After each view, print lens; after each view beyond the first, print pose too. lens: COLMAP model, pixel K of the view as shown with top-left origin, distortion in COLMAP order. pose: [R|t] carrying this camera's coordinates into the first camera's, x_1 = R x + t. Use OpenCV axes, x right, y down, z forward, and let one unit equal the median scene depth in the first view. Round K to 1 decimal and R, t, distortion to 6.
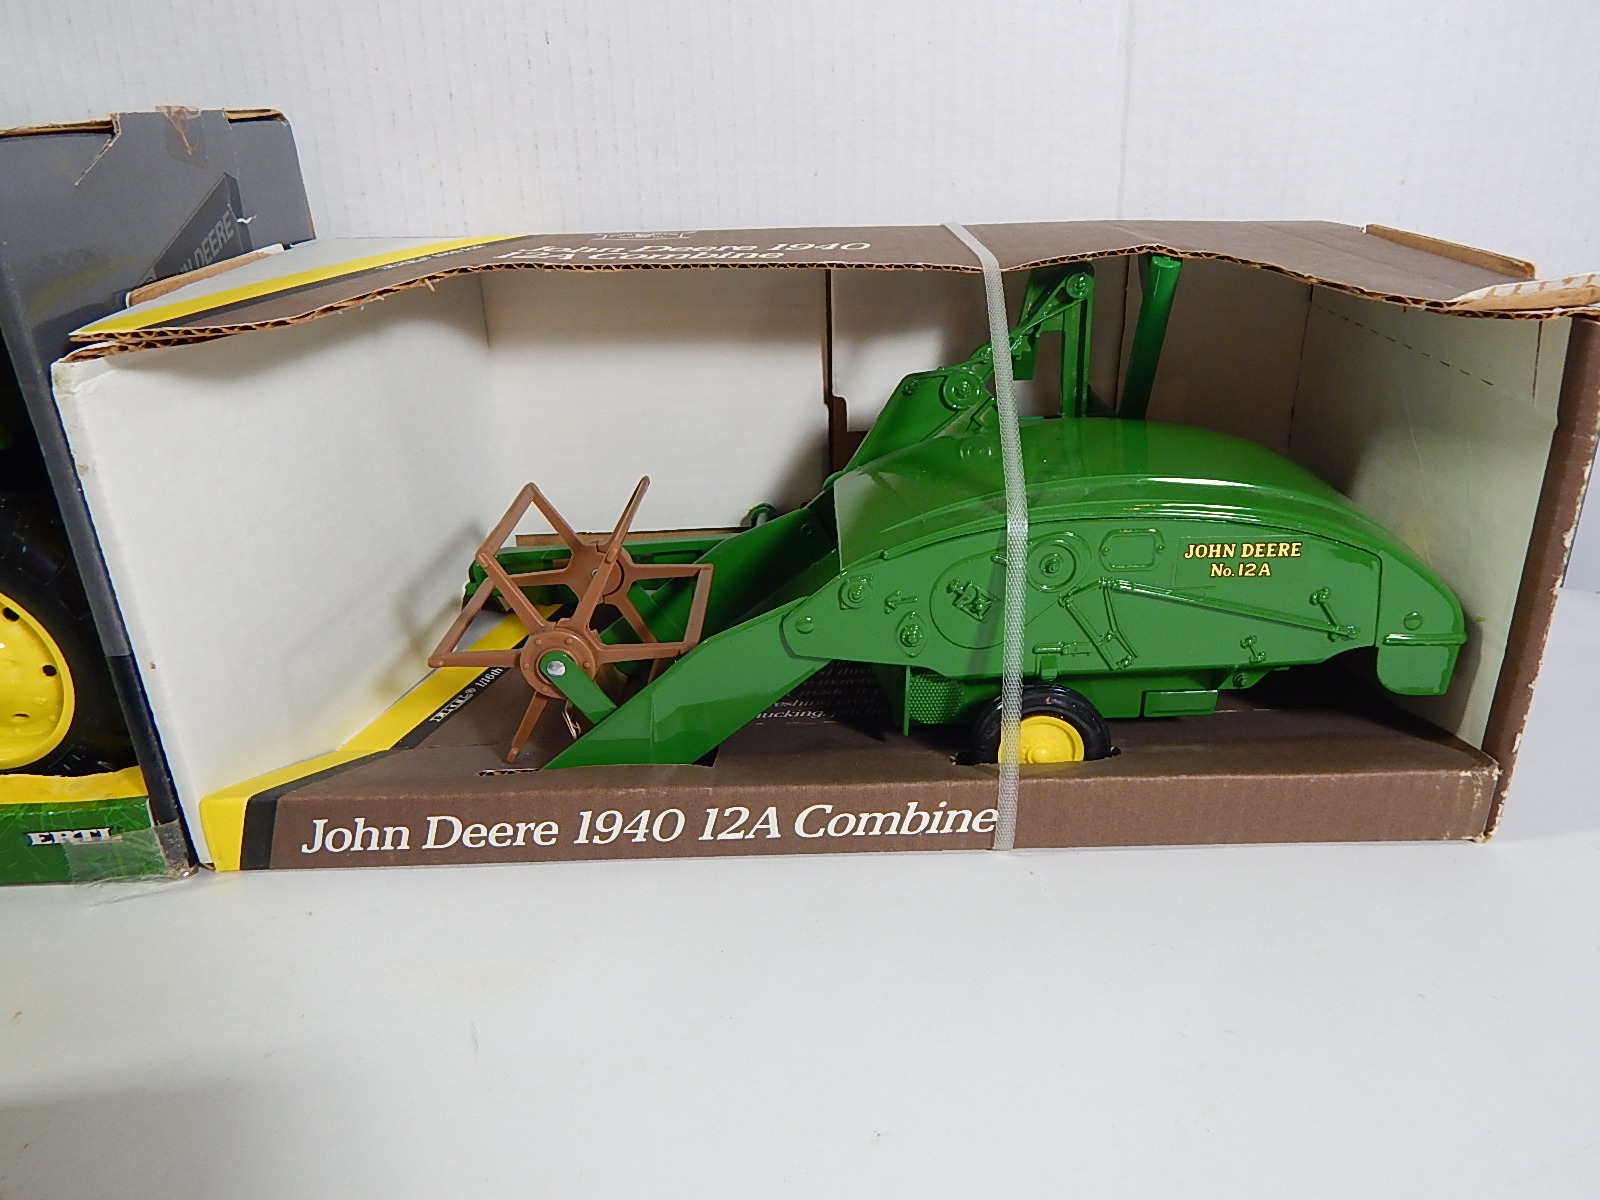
lens RADIAL K [[1174.2, 0, 798.4], [0, 1174.2, 604.9], [0, 0, 1]] dist [-0.057355, -0.001785]
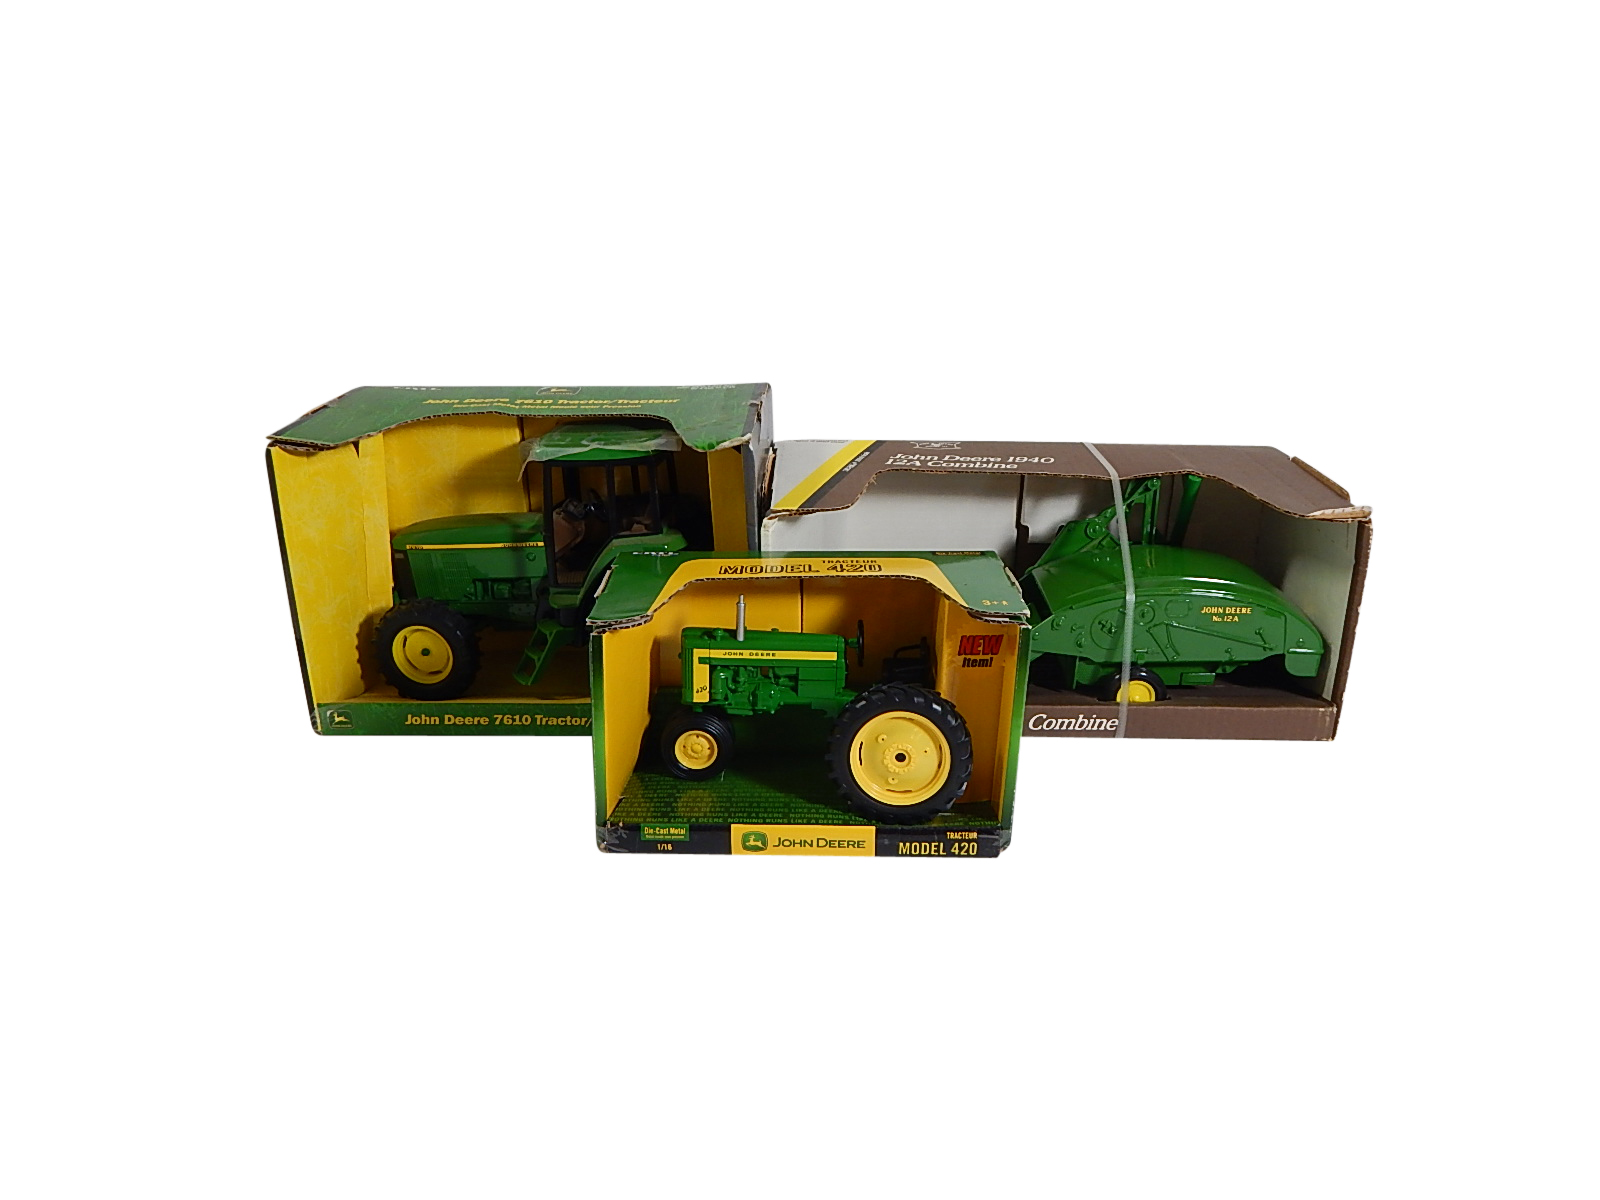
lens RADIAL K [[1033.6, 0, 803.2], [0, 1033.6, 583.4], [0, 0, 1]] dist [-0.088963, 0.002131]
pose [[0.998118, 0.034564, -0.050662, -0.350962], [-0.037586, 0.997493, -0.059955, 0.051625], [0.048463, 0.061747, 0.996915, -1.040238]]
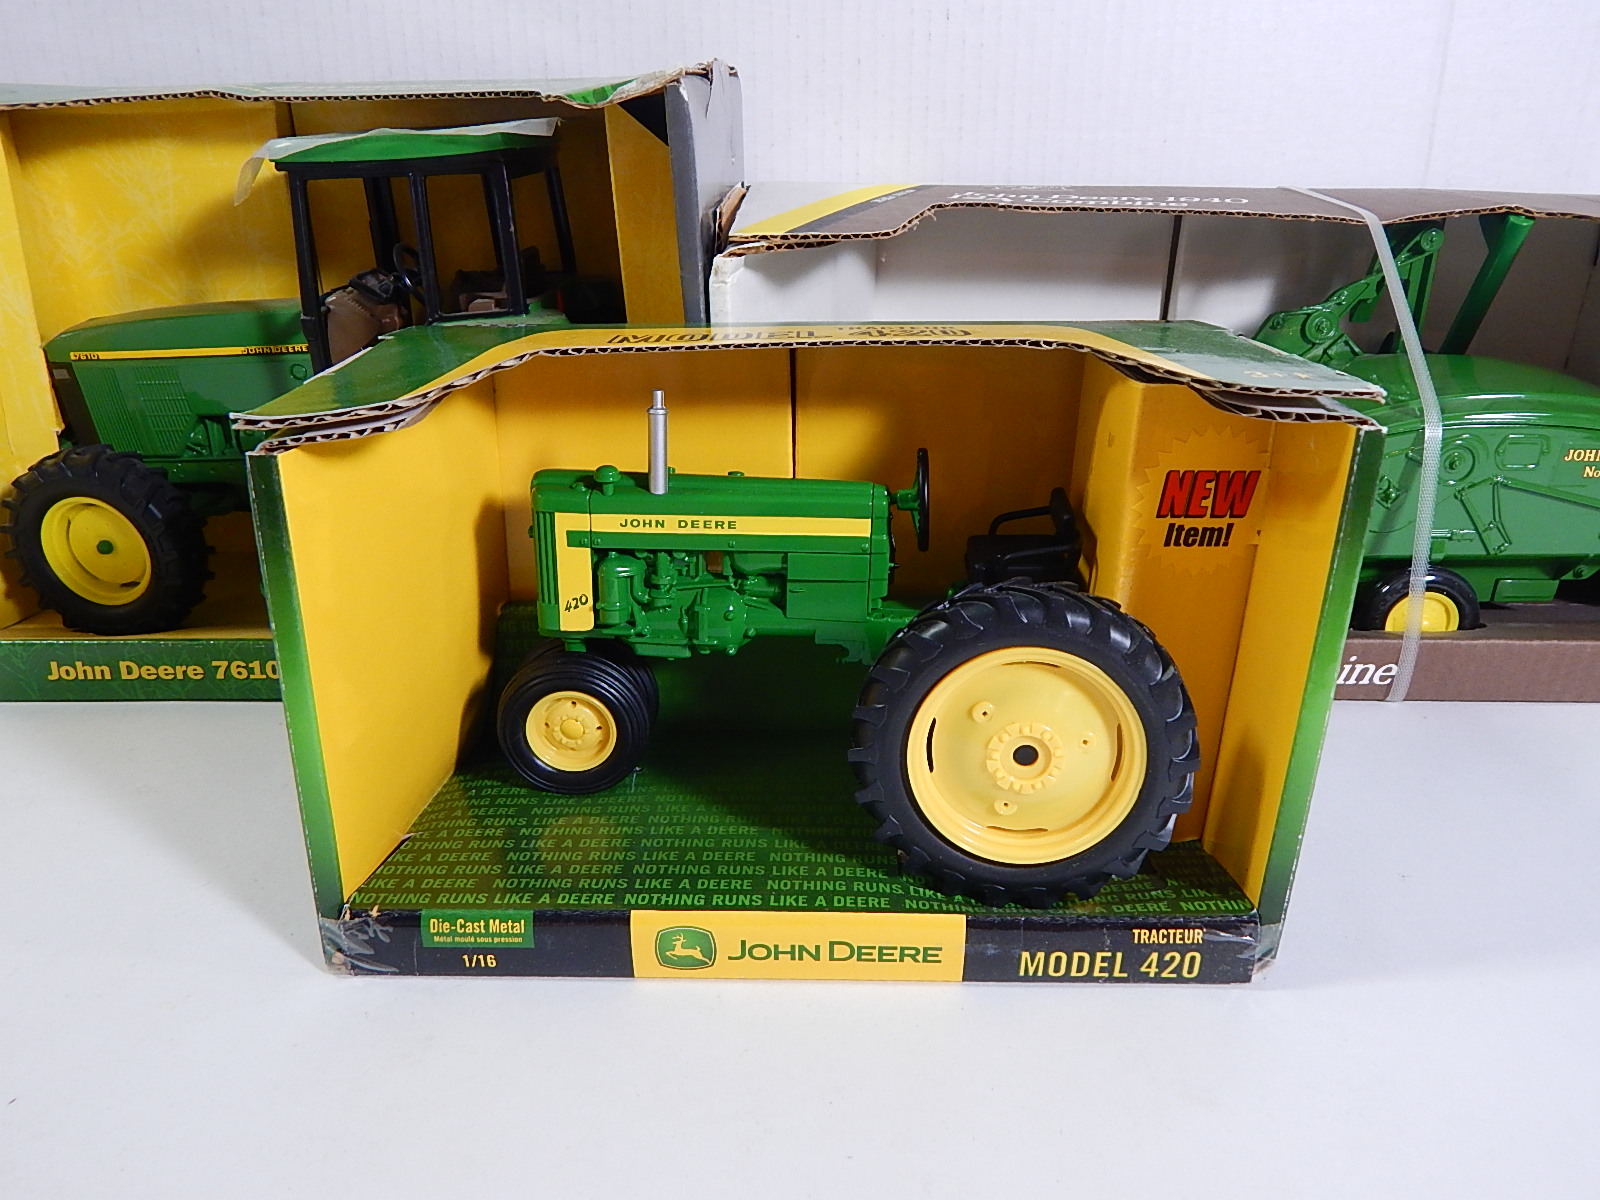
lens RADIAL K [[1148.8, 0, 800.0], [0, 1148.8, 600.0], [0, 0, 1]] dist [-0.064501, 0.001784]
pose [[0.998198, 0.034327, -0.049216, -0.386848], [-0.033582, 0.999310, 0.015897, 0.109215], [0.049727, -0.014215, 0.998662, -0.191031]]
